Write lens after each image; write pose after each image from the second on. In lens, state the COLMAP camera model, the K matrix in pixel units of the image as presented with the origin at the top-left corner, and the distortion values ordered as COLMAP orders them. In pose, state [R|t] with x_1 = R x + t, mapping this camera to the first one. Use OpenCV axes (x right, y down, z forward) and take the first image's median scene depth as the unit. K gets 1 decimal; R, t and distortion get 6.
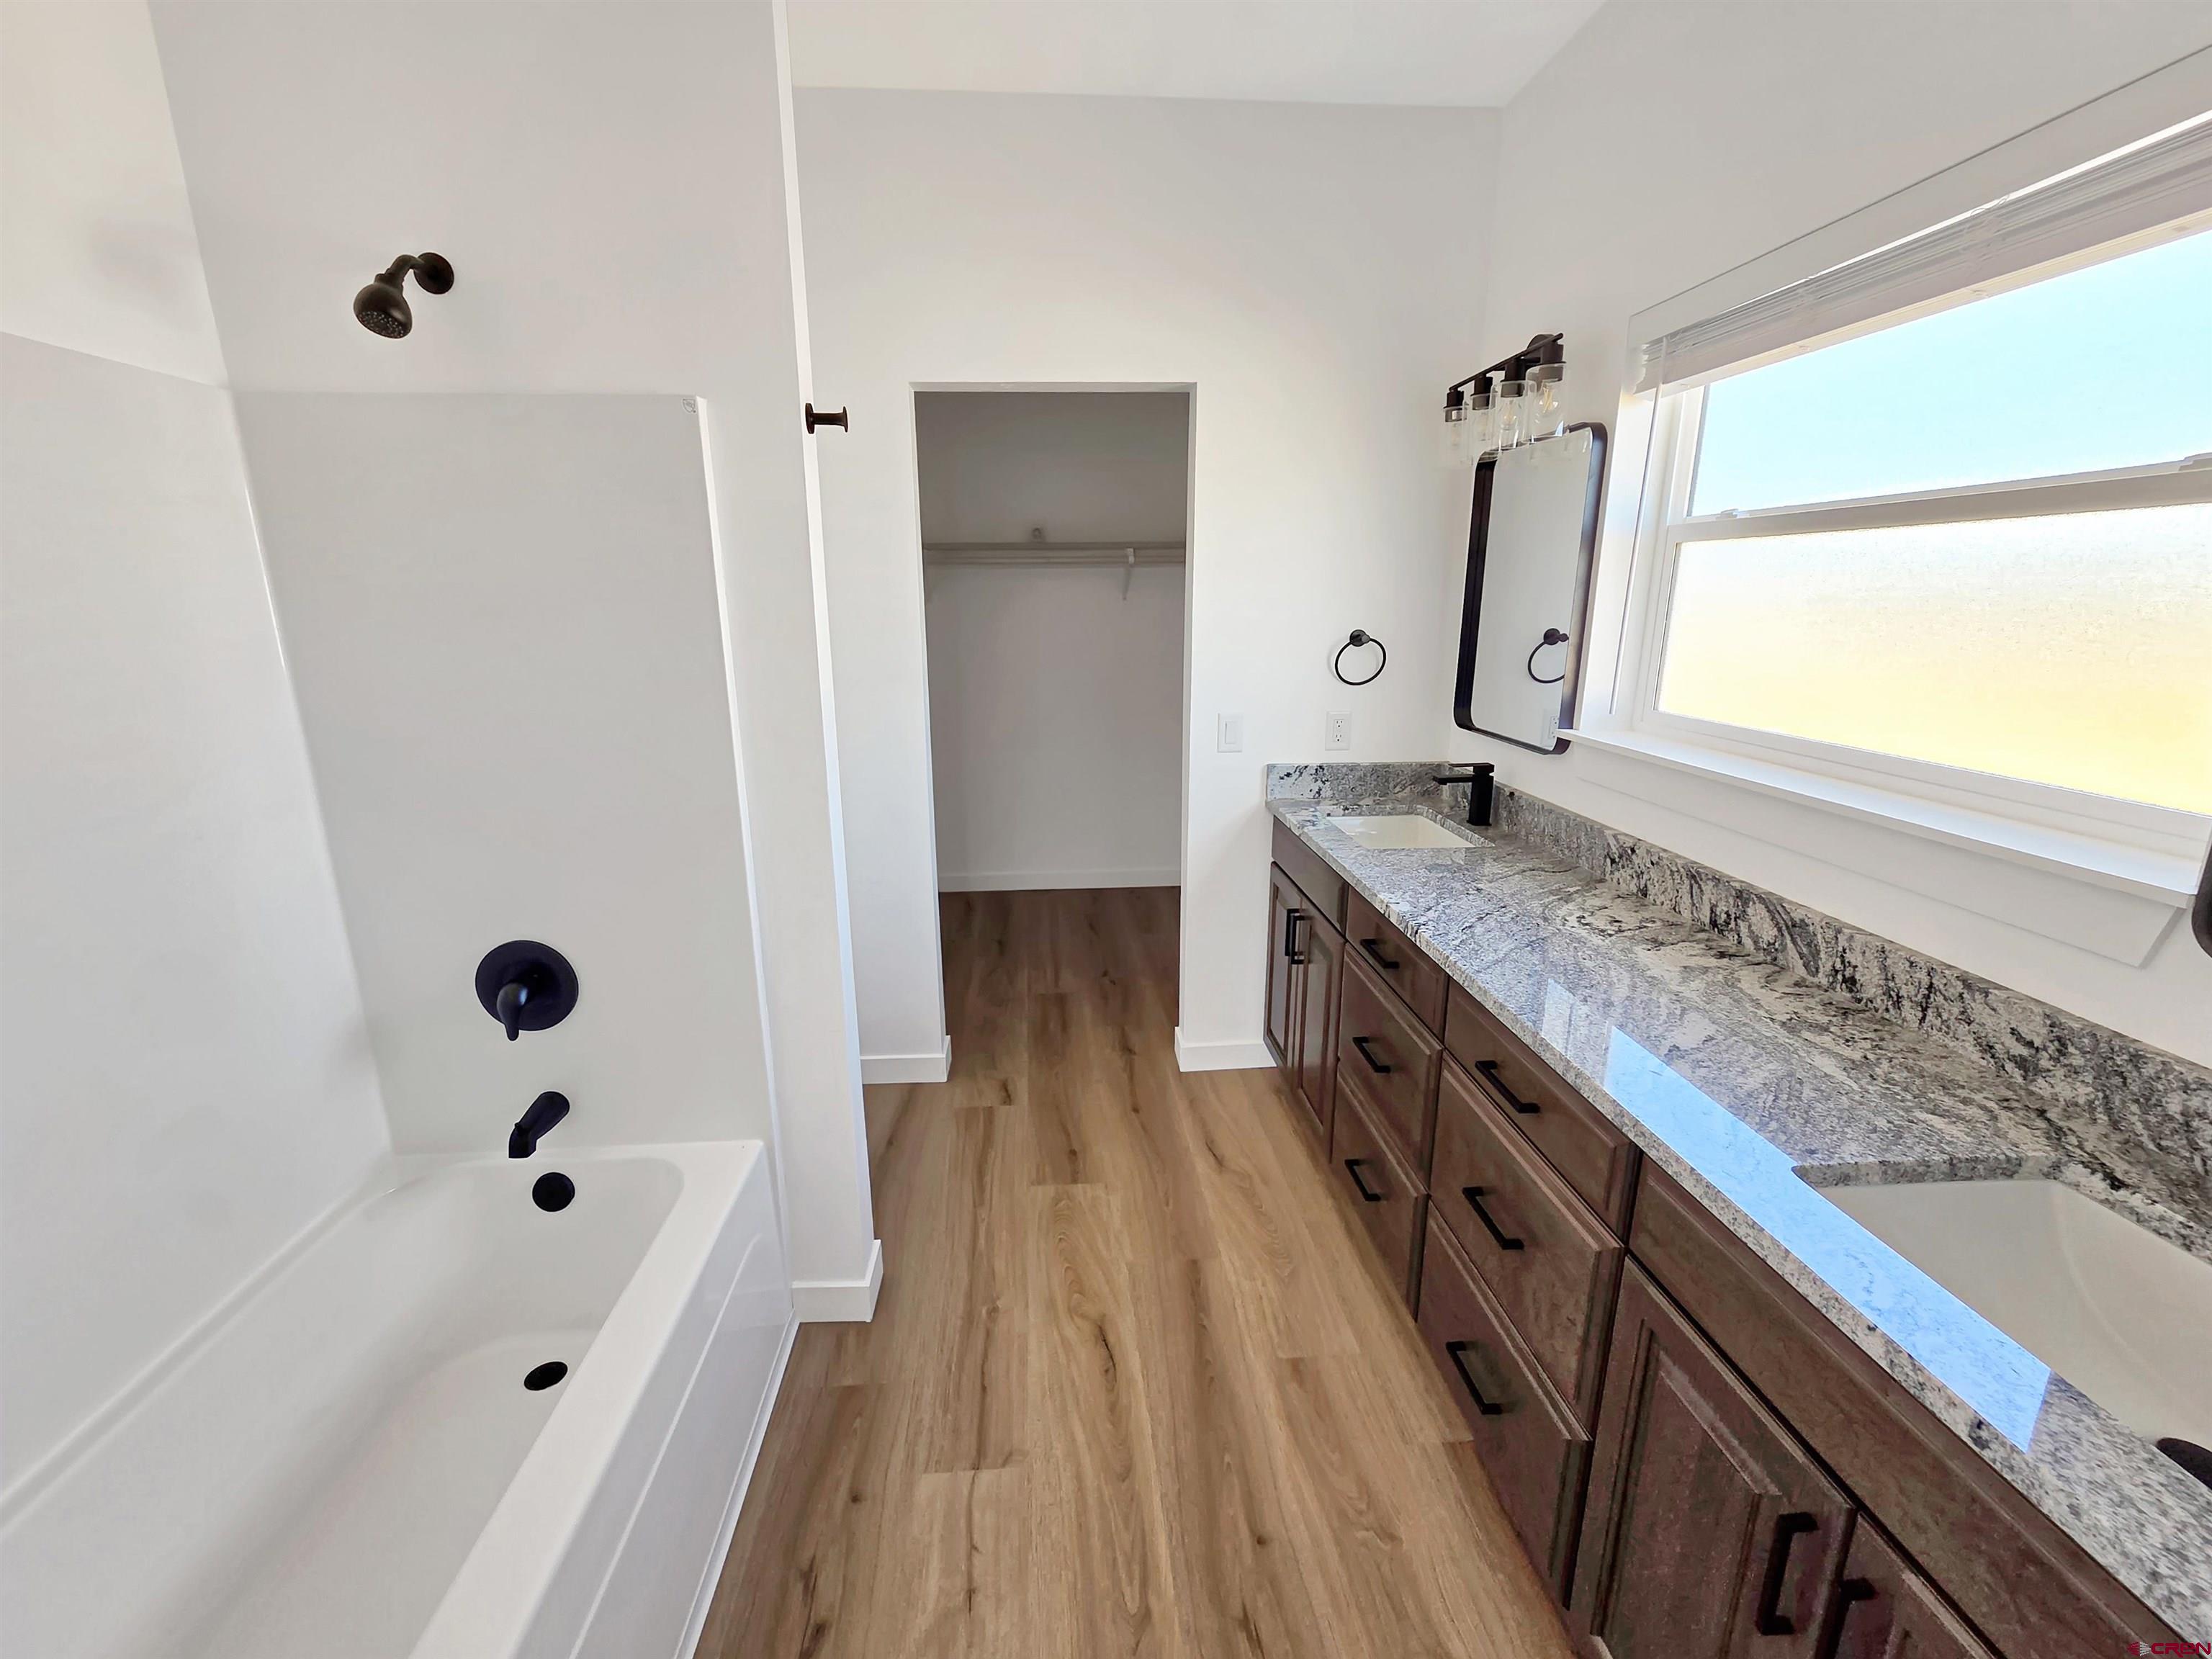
lens RADIAL K [[913.9, 0, 1106.0], [0, 913.9, 829.5], [0, 0, 1]] dist [0.000440, 0.000143]
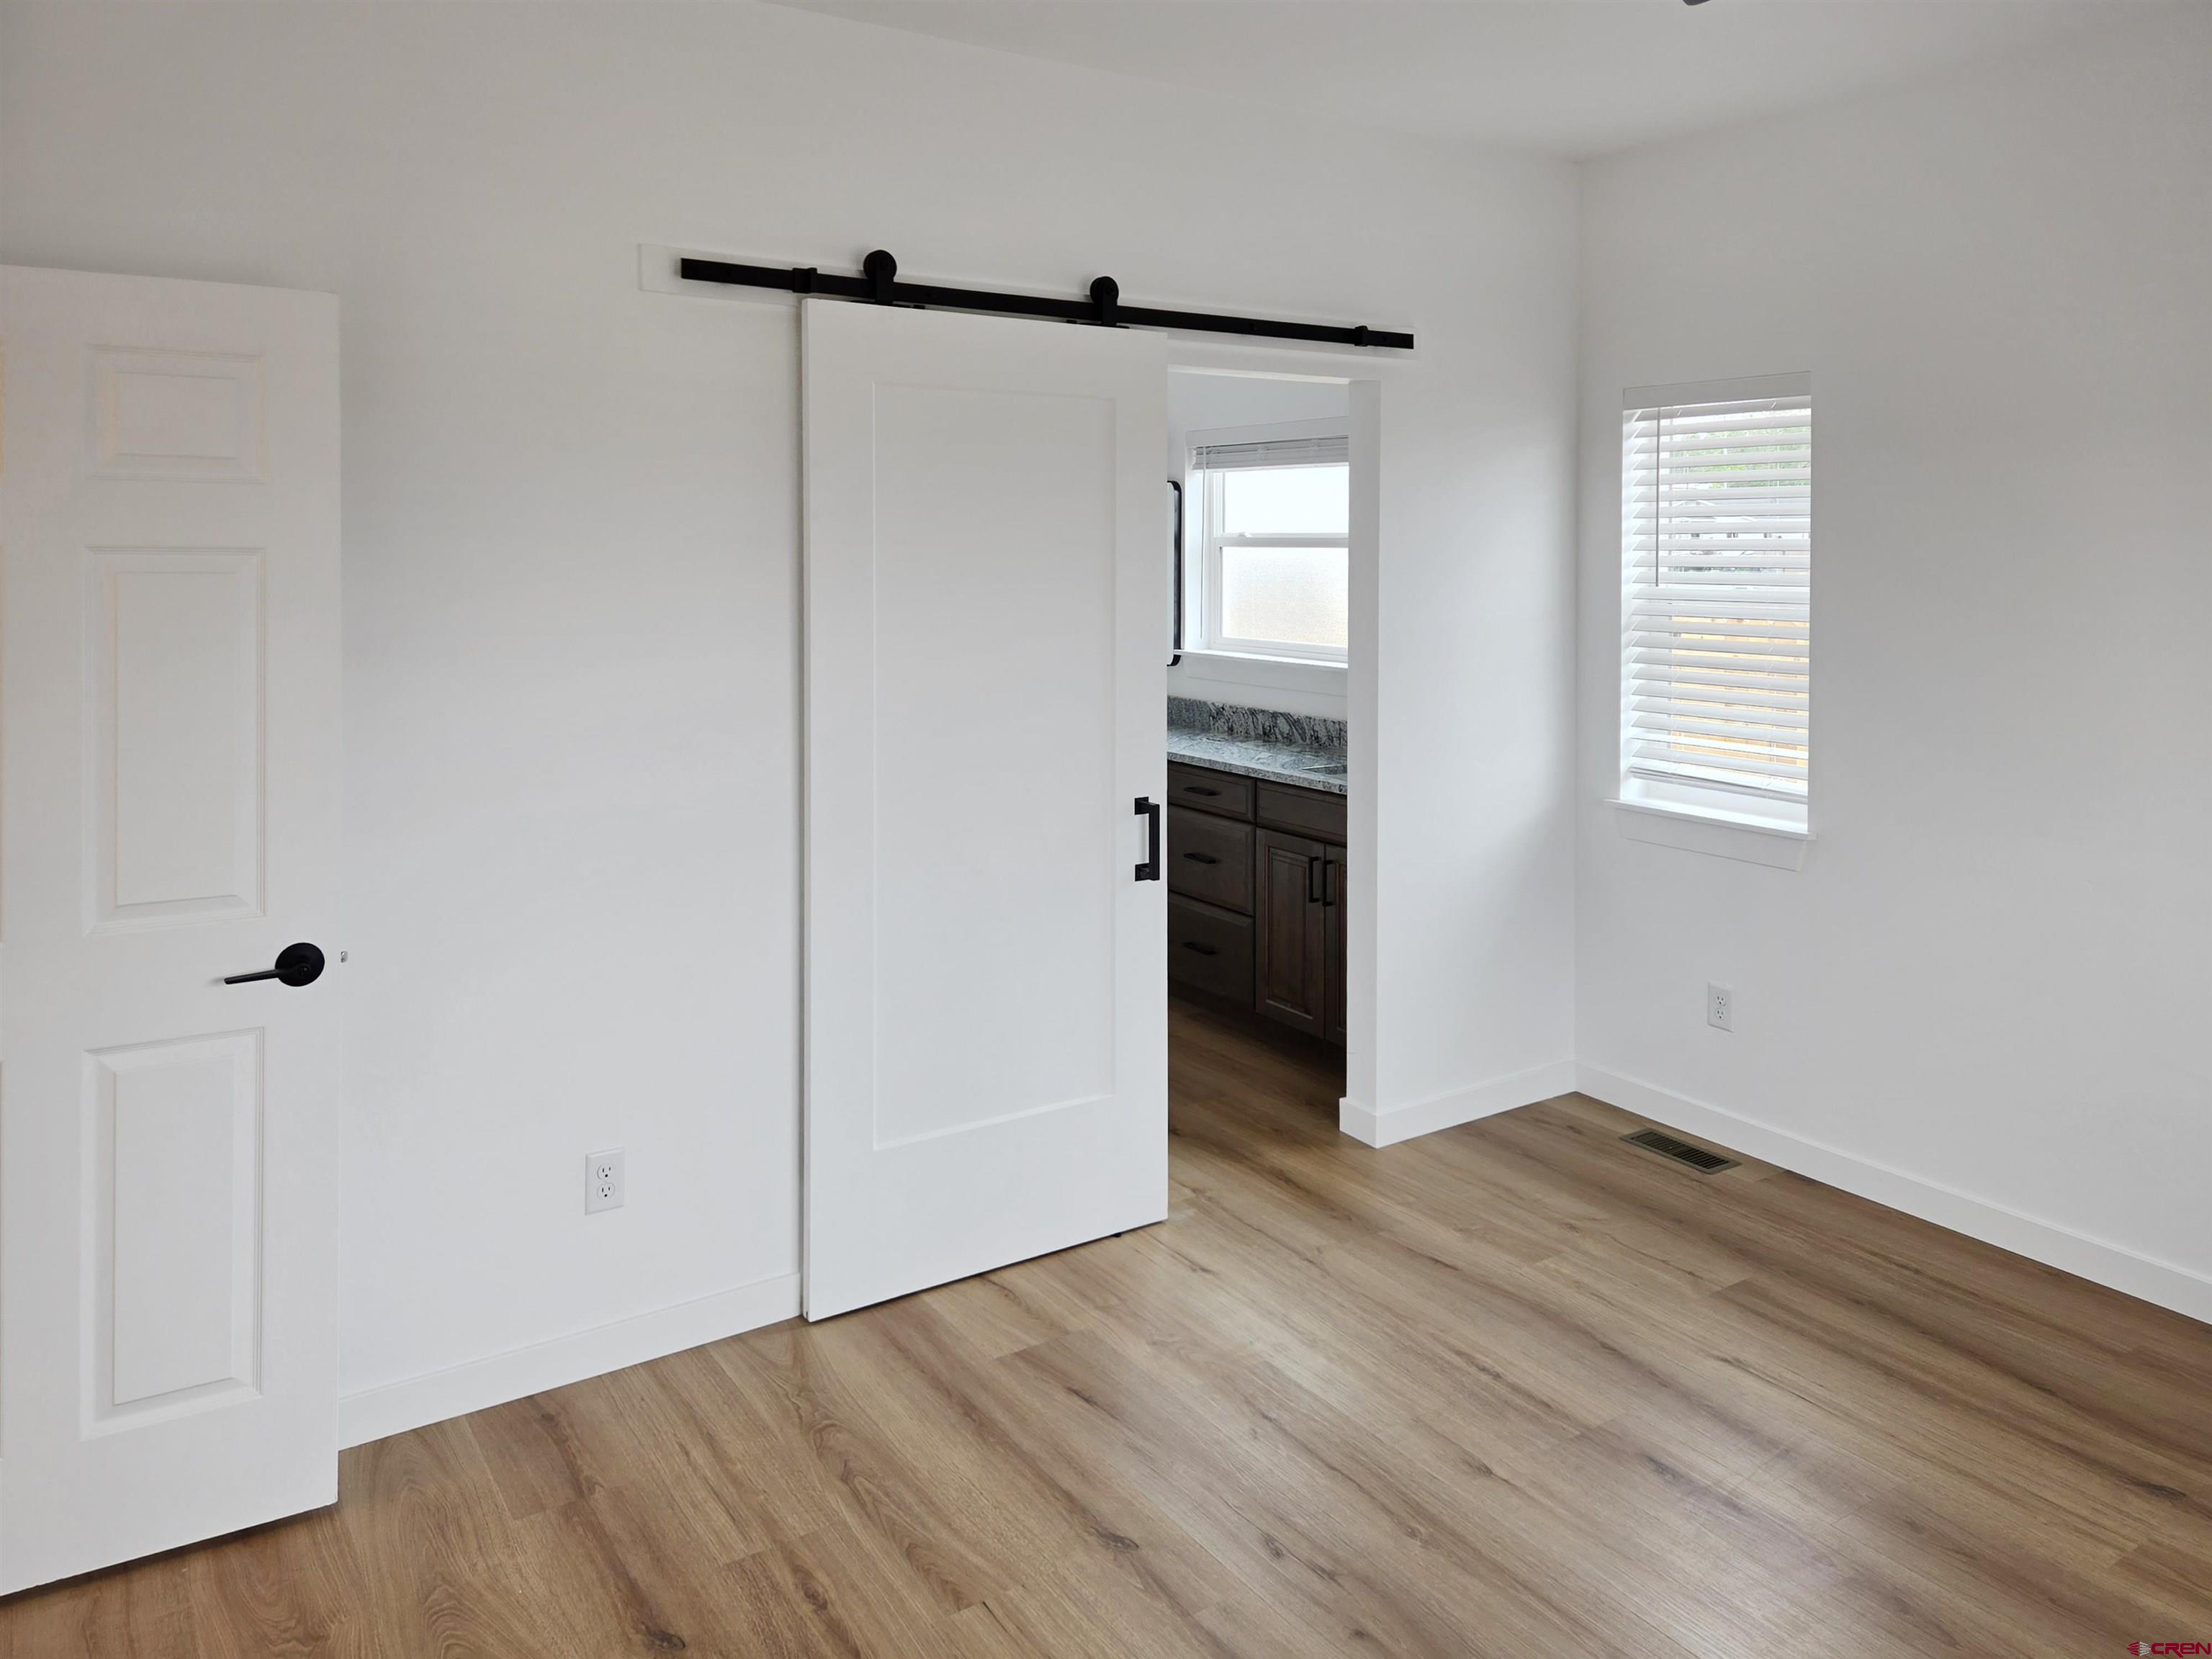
lens RADIAL K [[1678.7, 0, 1106.0], [0, 1678.7, 829.5], [0, 0, 1]] dist [0.002165, 0.079289]
pose [[0.863893, -0.092941, 0.495027, -1.486444], [0.135211, 0.989546, -0.050176, 0.448765], [-0.485188, 0.110280, 0.867428, -2.014576]]
